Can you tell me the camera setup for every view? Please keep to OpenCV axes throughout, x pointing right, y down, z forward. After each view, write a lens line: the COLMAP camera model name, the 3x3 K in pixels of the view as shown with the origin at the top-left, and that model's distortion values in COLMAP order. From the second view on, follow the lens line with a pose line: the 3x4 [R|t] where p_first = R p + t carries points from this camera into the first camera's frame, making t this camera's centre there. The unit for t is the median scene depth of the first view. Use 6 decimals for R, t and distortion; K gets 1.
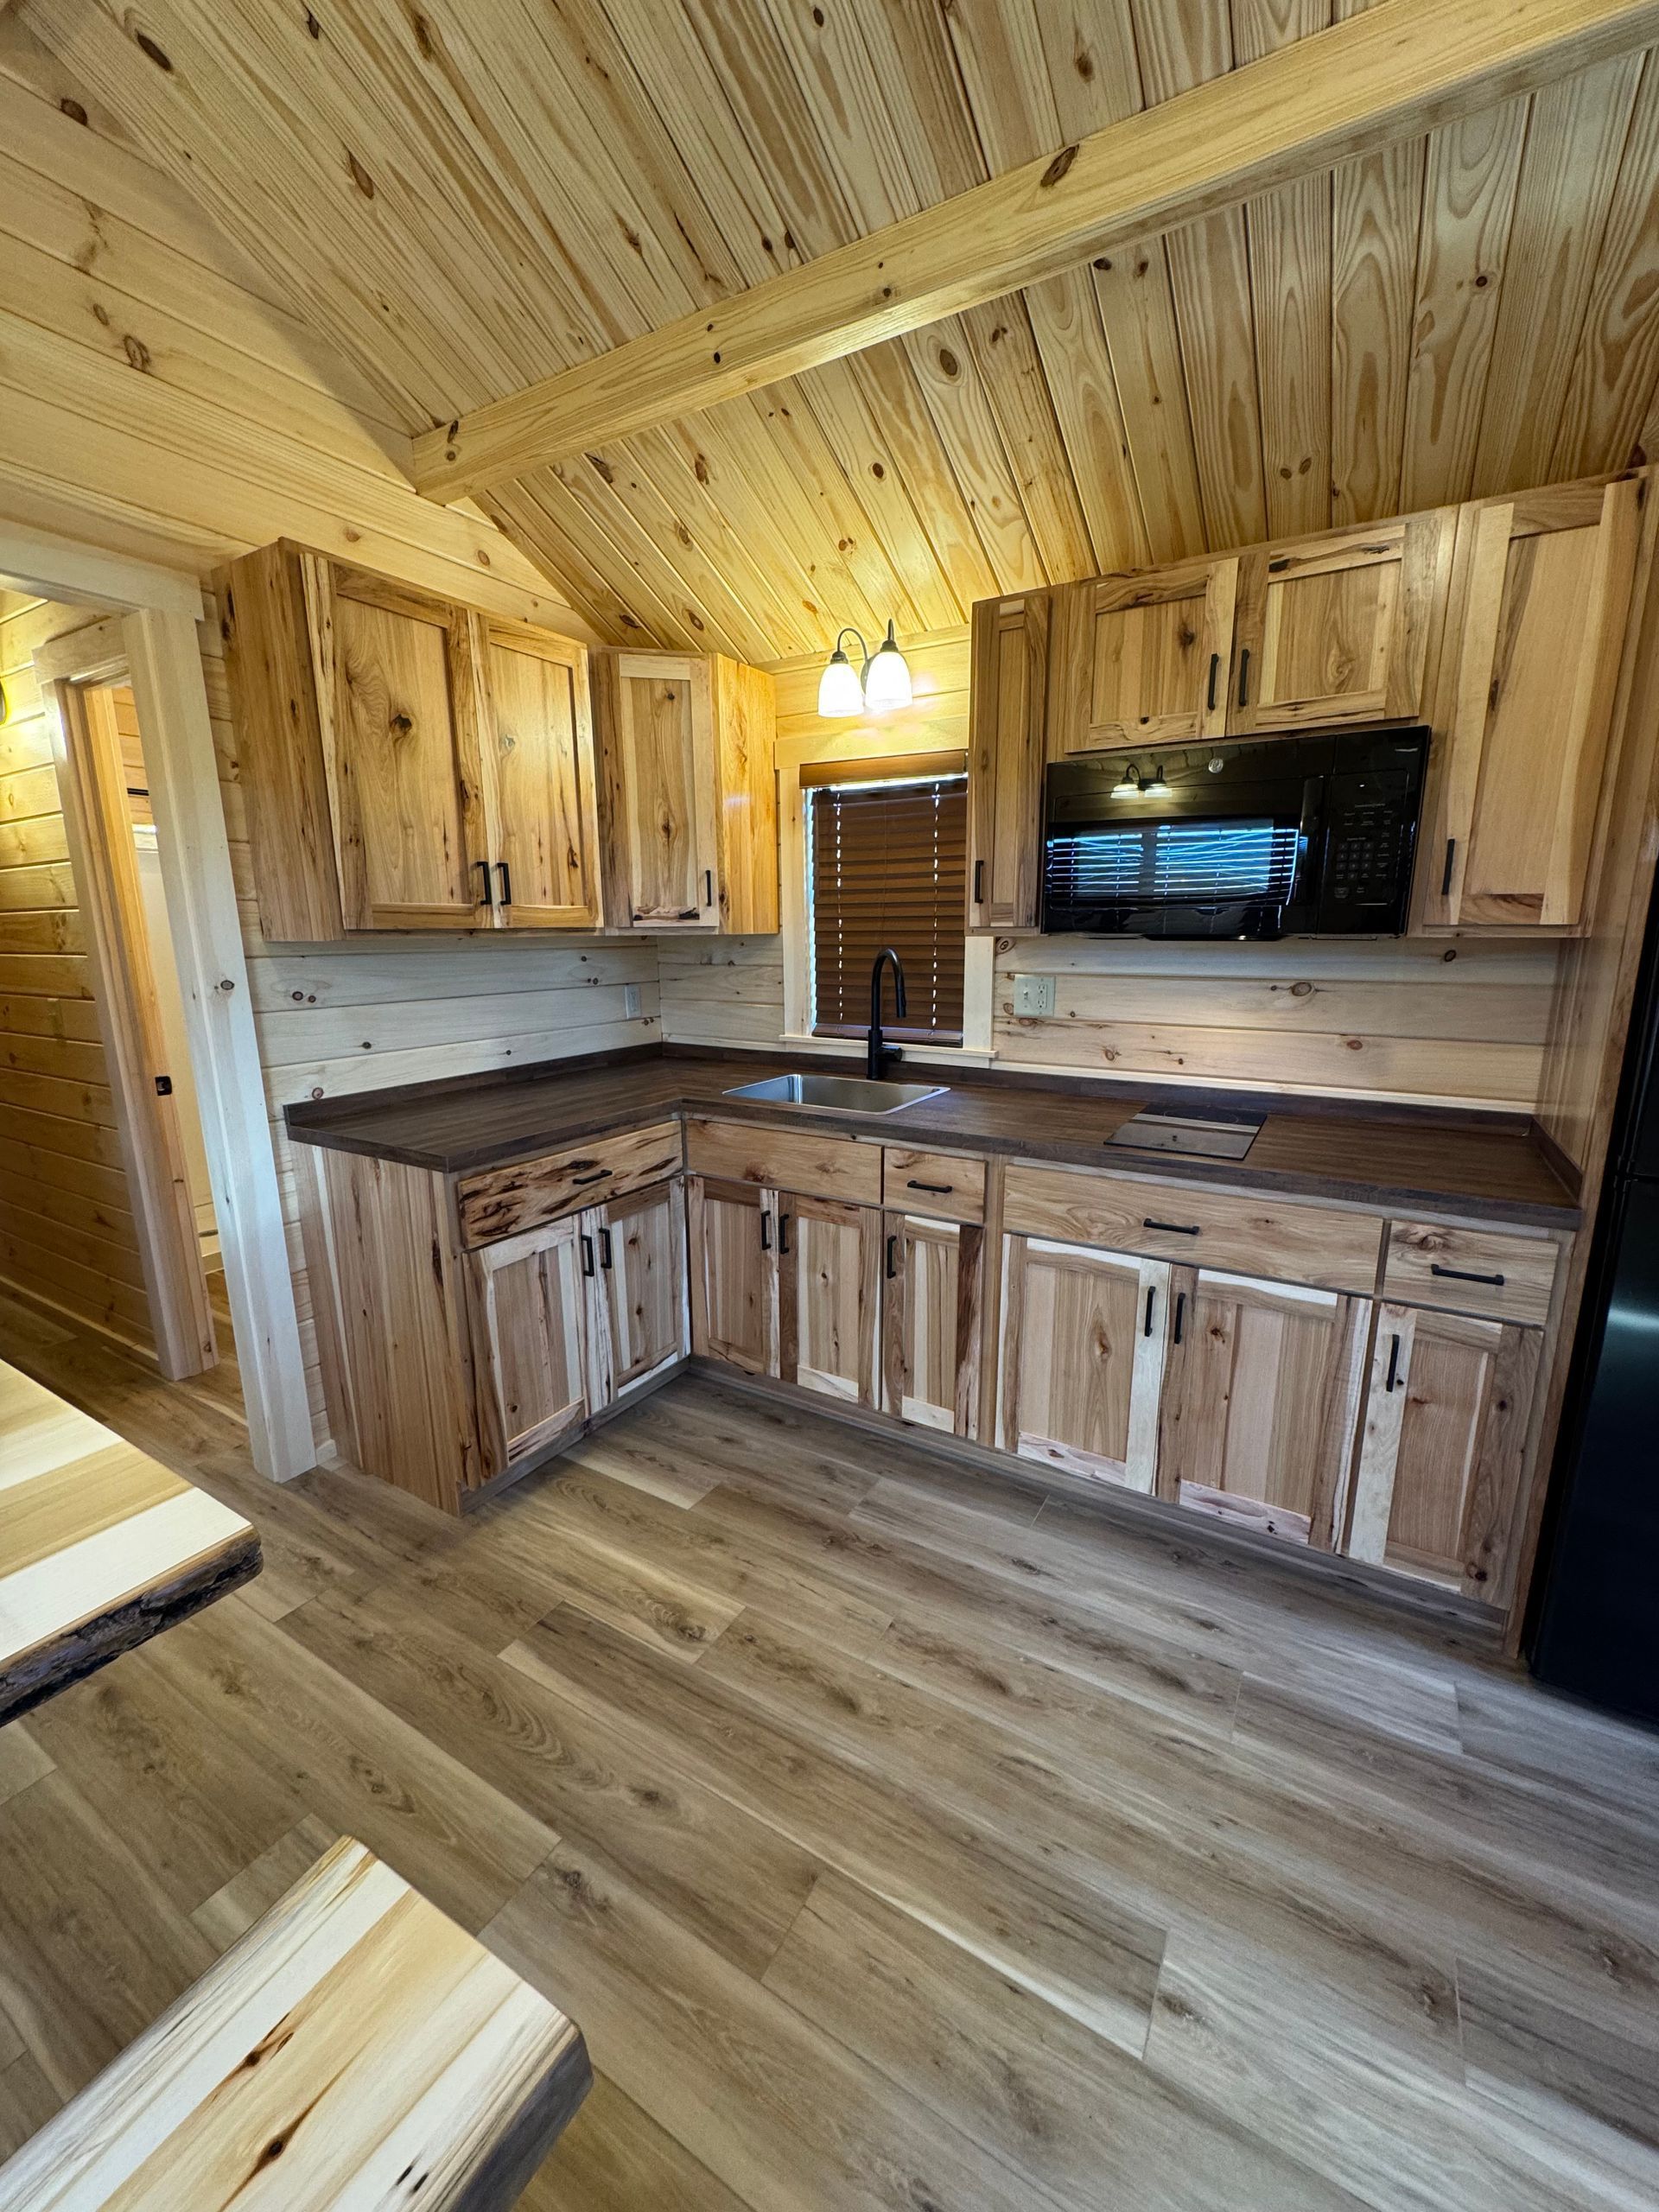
lens RADIAL K [[878.0, 0, 830.2], [0, 878.0, 1104.8], [0, 0, 1]] dist [-0.001593, 0.000118]
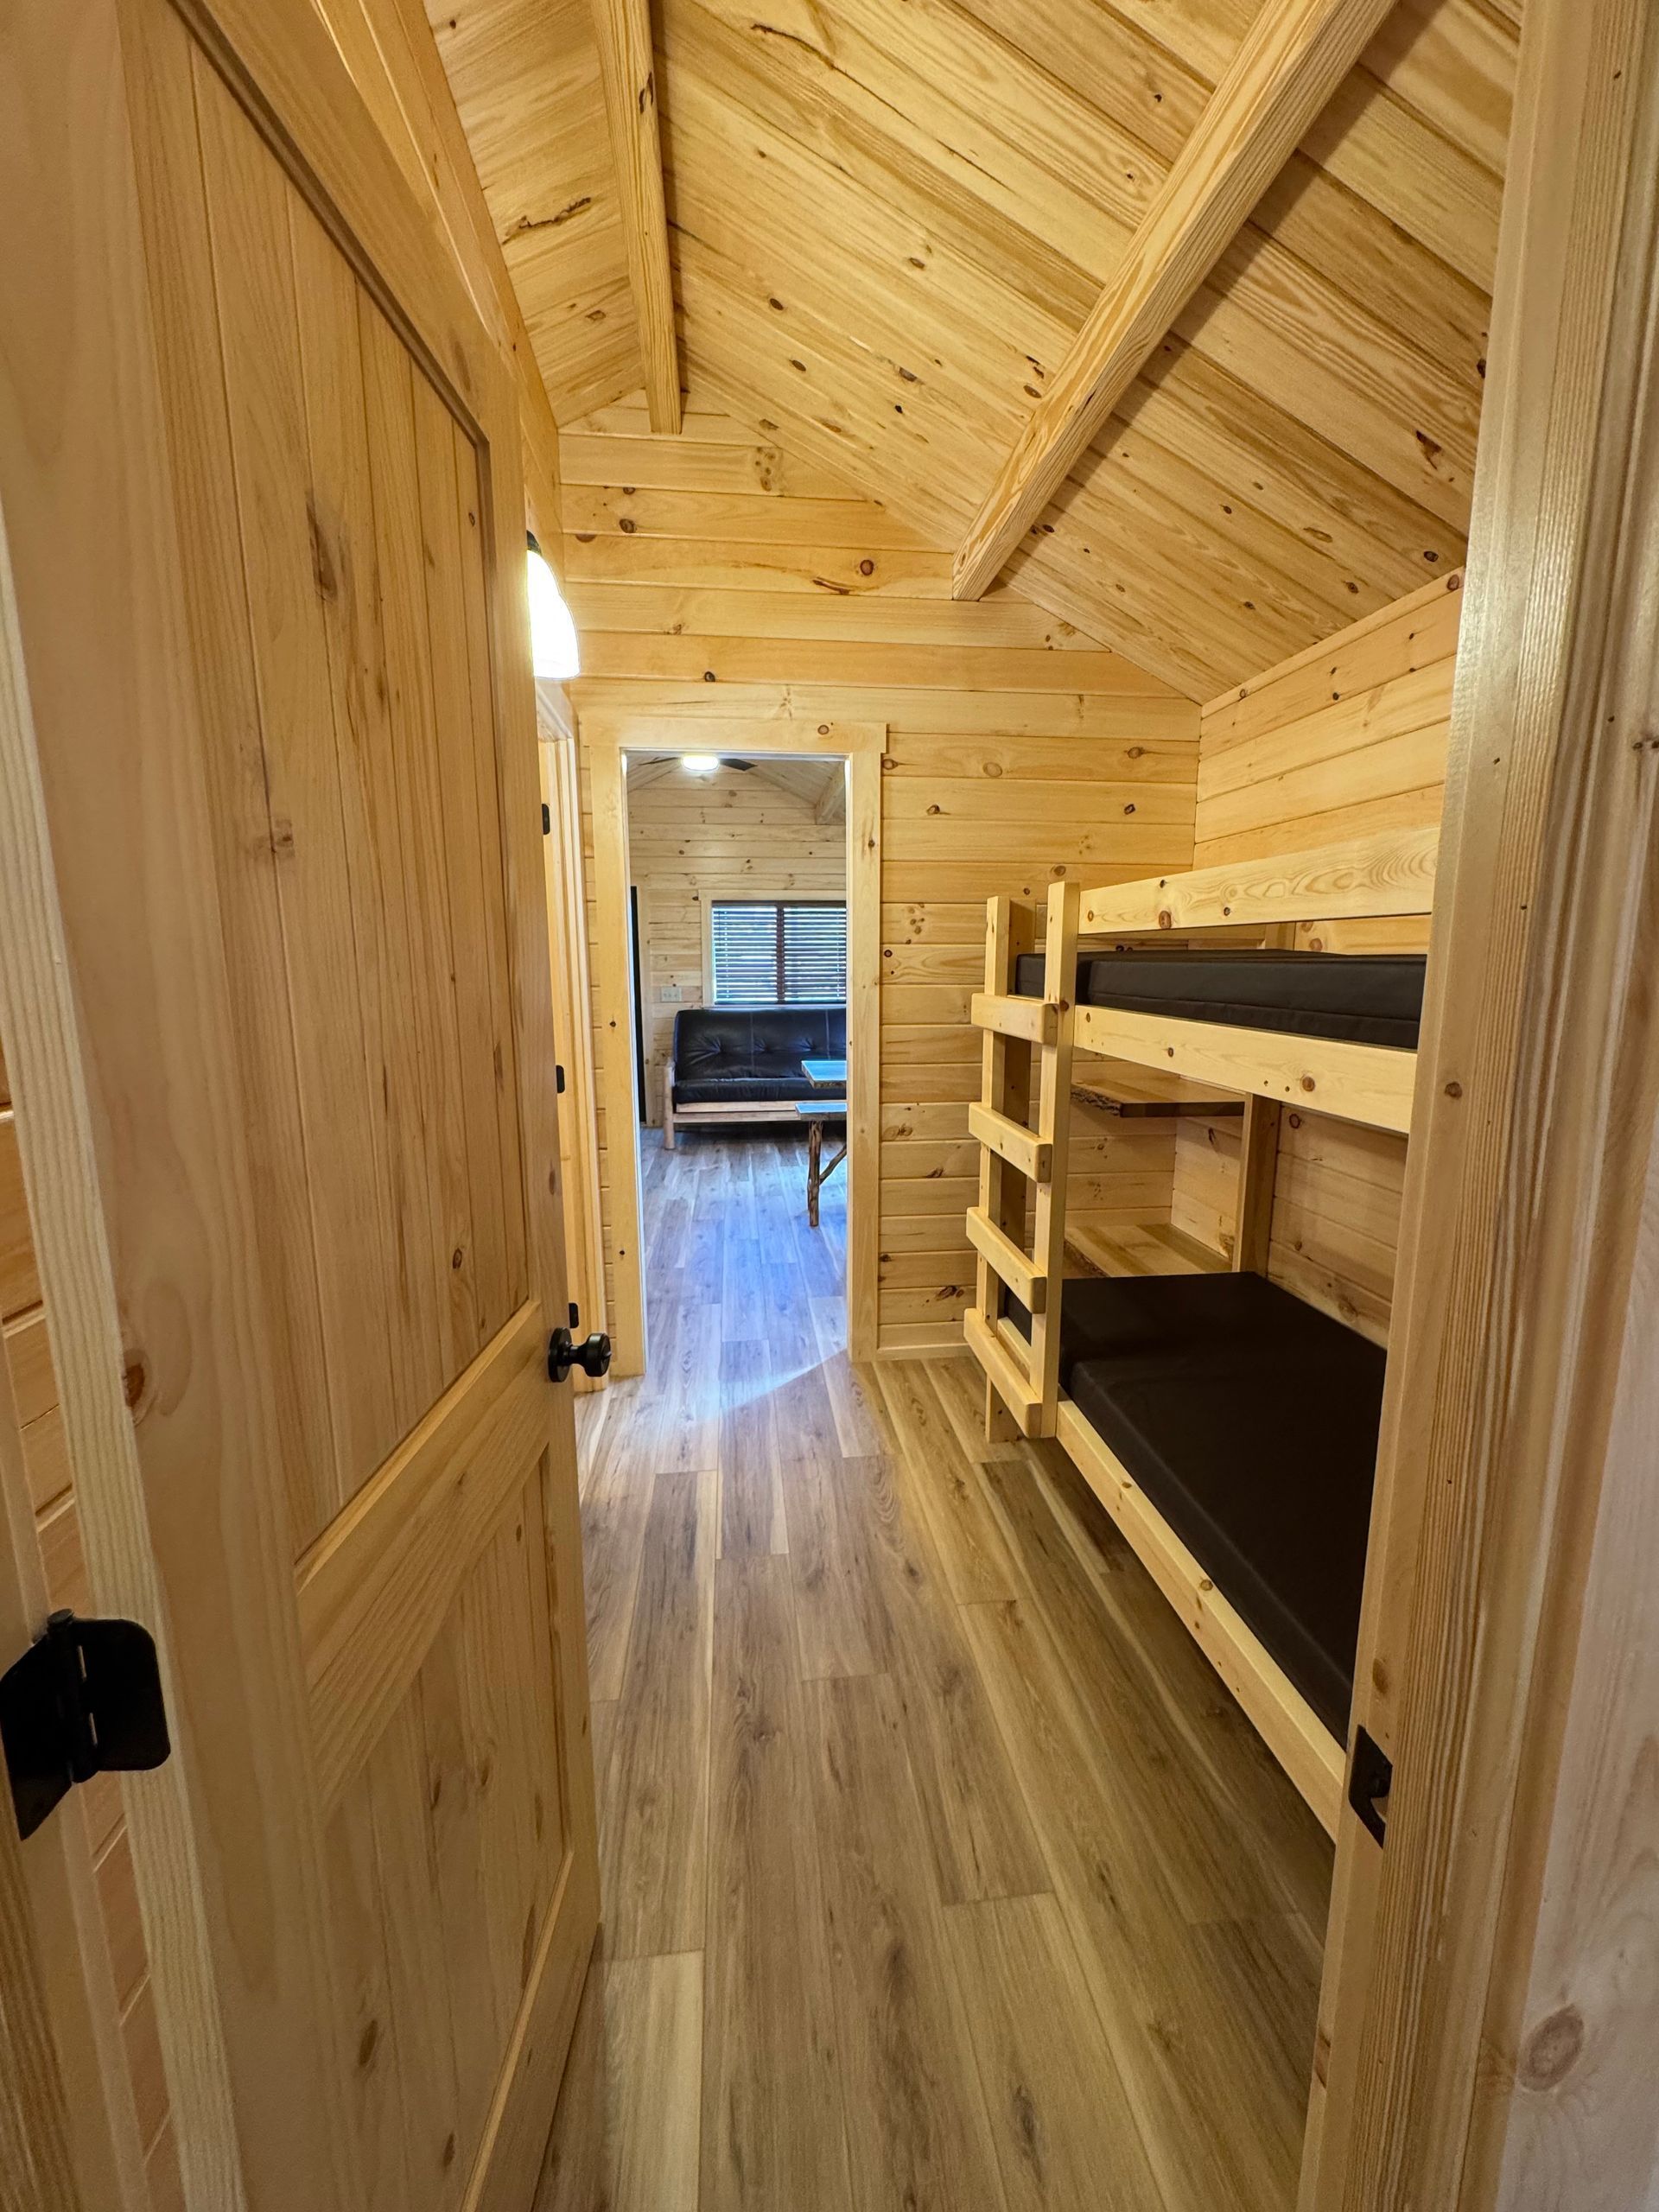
lens RADIAL K [[878.0, 0, 834.3], [0, 878.0, 1098.9], [0, 0, 1]] dist [-0.001593, 0.000118]
pose [[-0.609519, -0.116276, 0.784198, -2.333934], [0.163815, 0.949364, 0.268092, -0.361595], [-0.775662, 0.291871, -0.559608, 1.797418]]
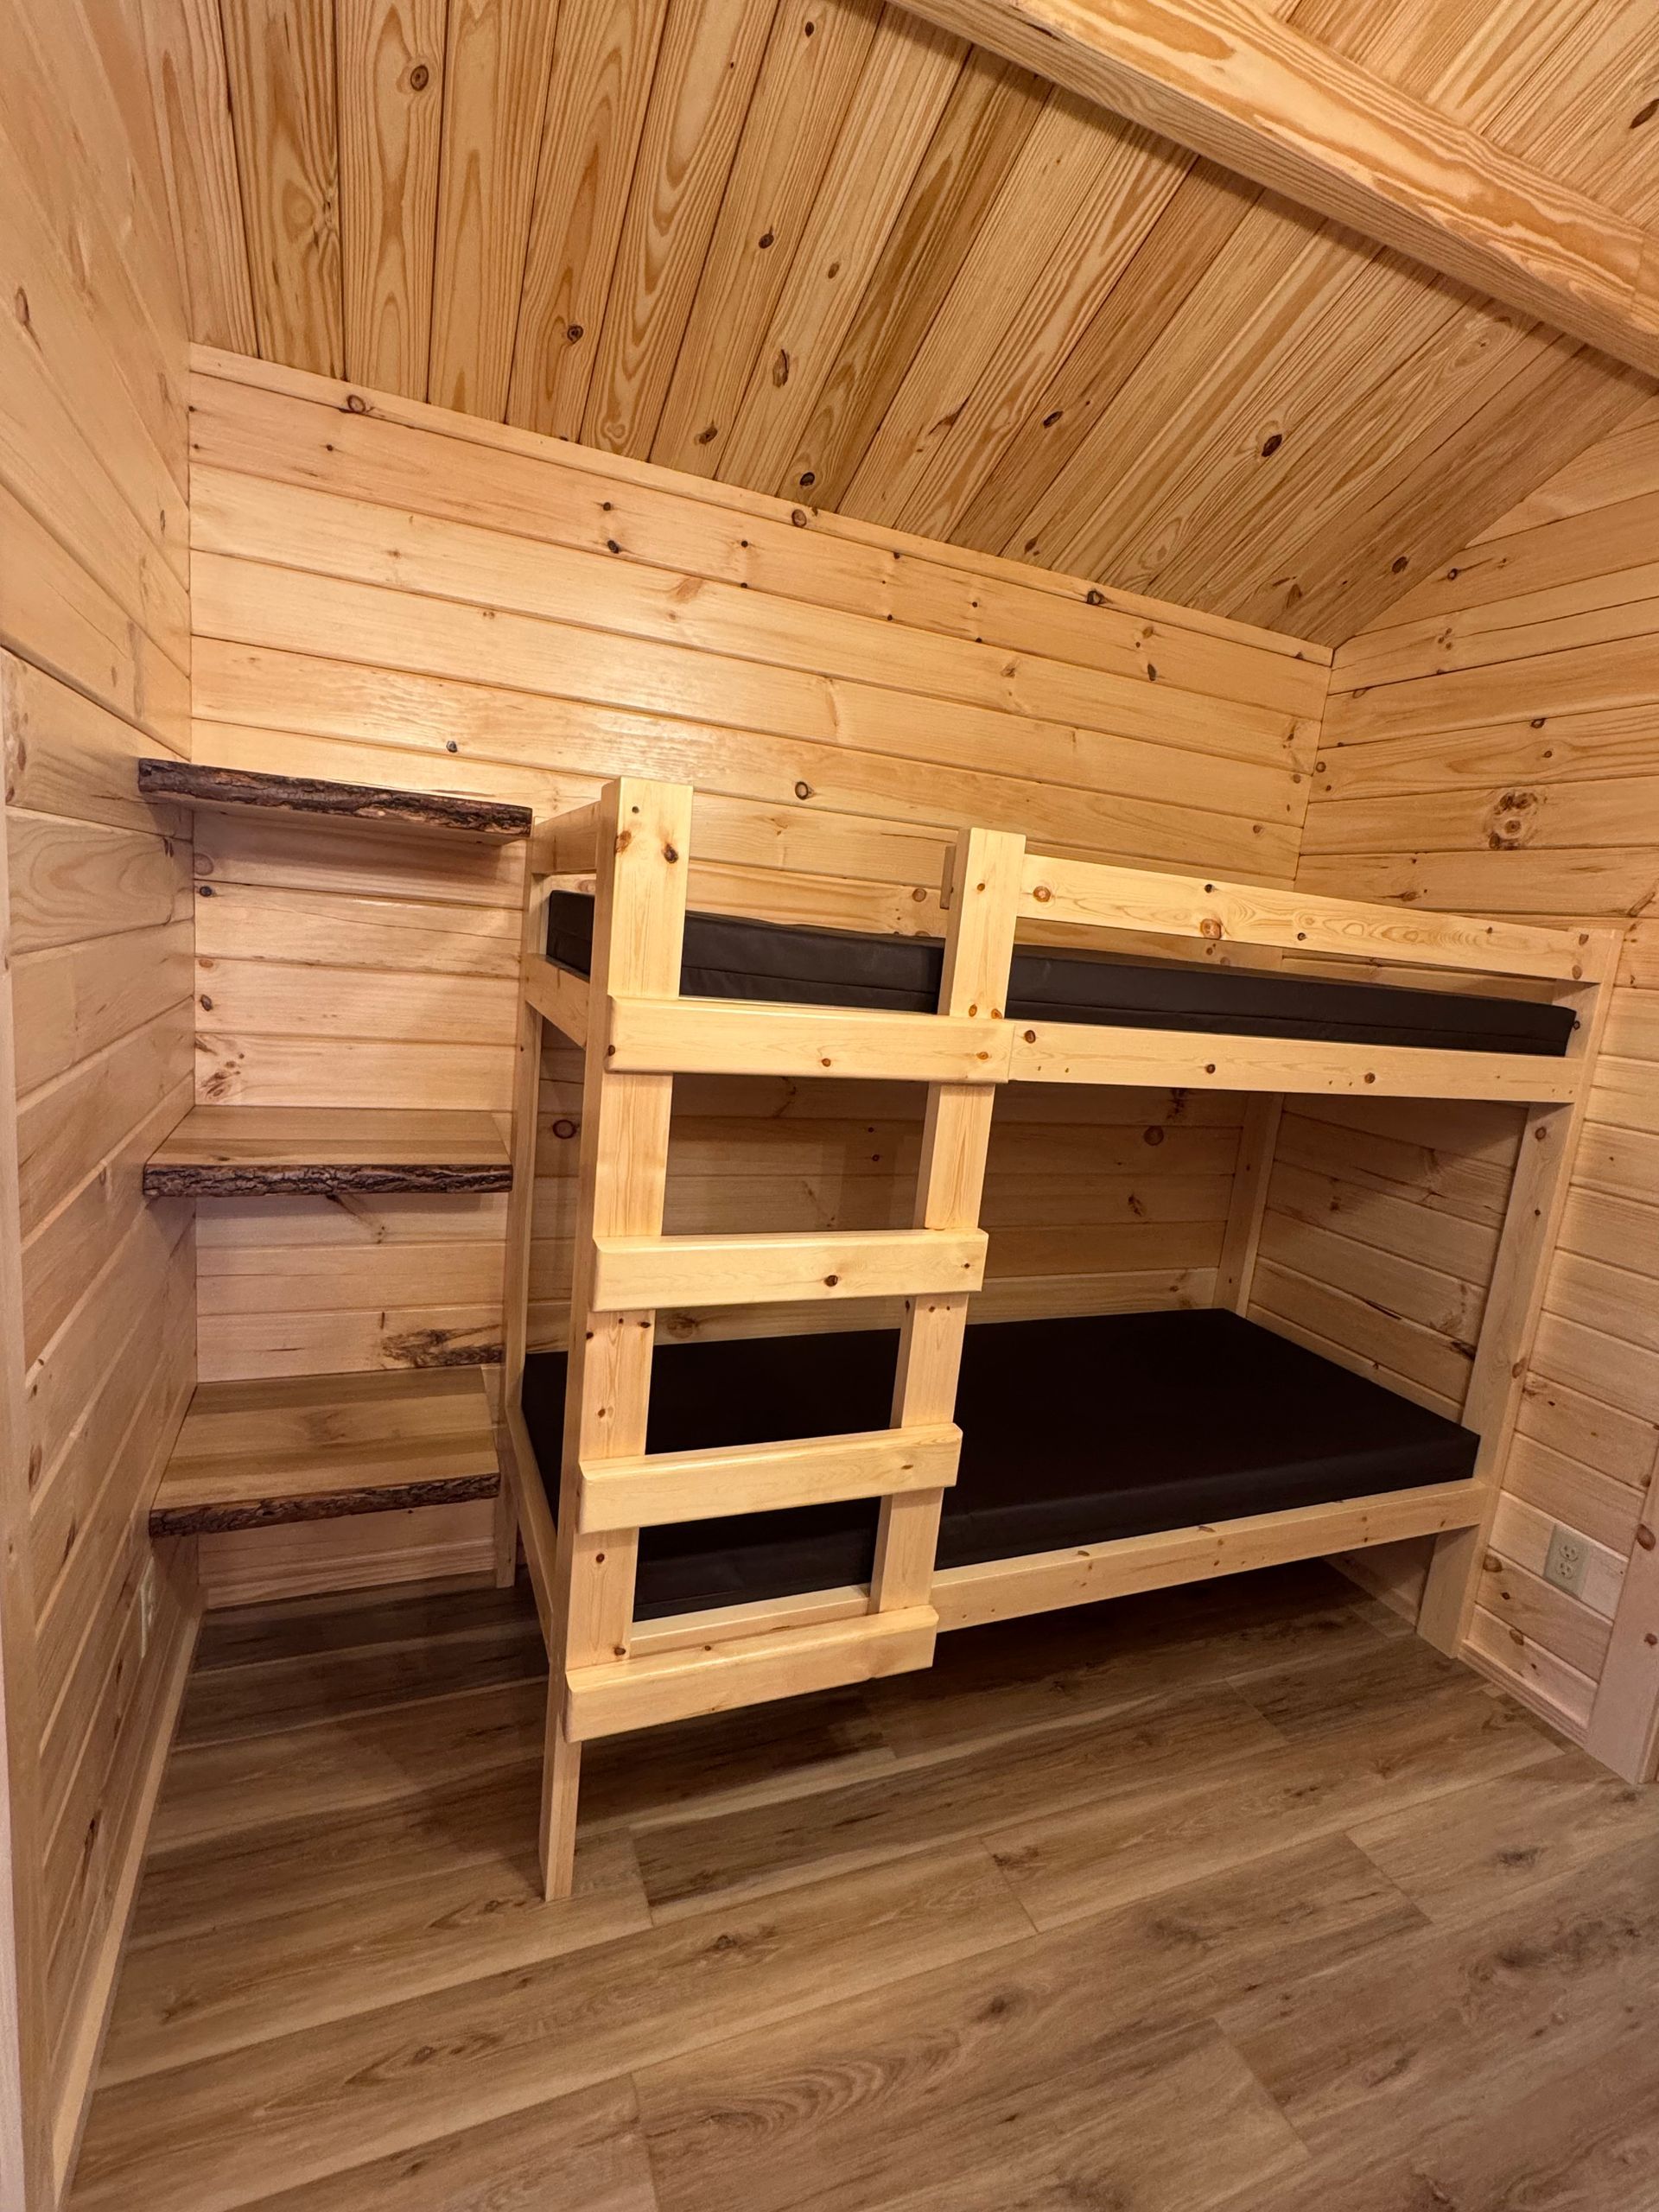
lens RADIAL K [[1059.5, 0, 831.4], [0, 1059.5, 1103.9], [0, 0, 1]] dist [-0.000702, 0.002337]
pose [[-0.589895, 0.086129, -0.802874, -0.908270], [-0.250575, 0.925685, 0.283408, -0.286733], [0.767618, 0.368361, -0.524475, 1.332225]]
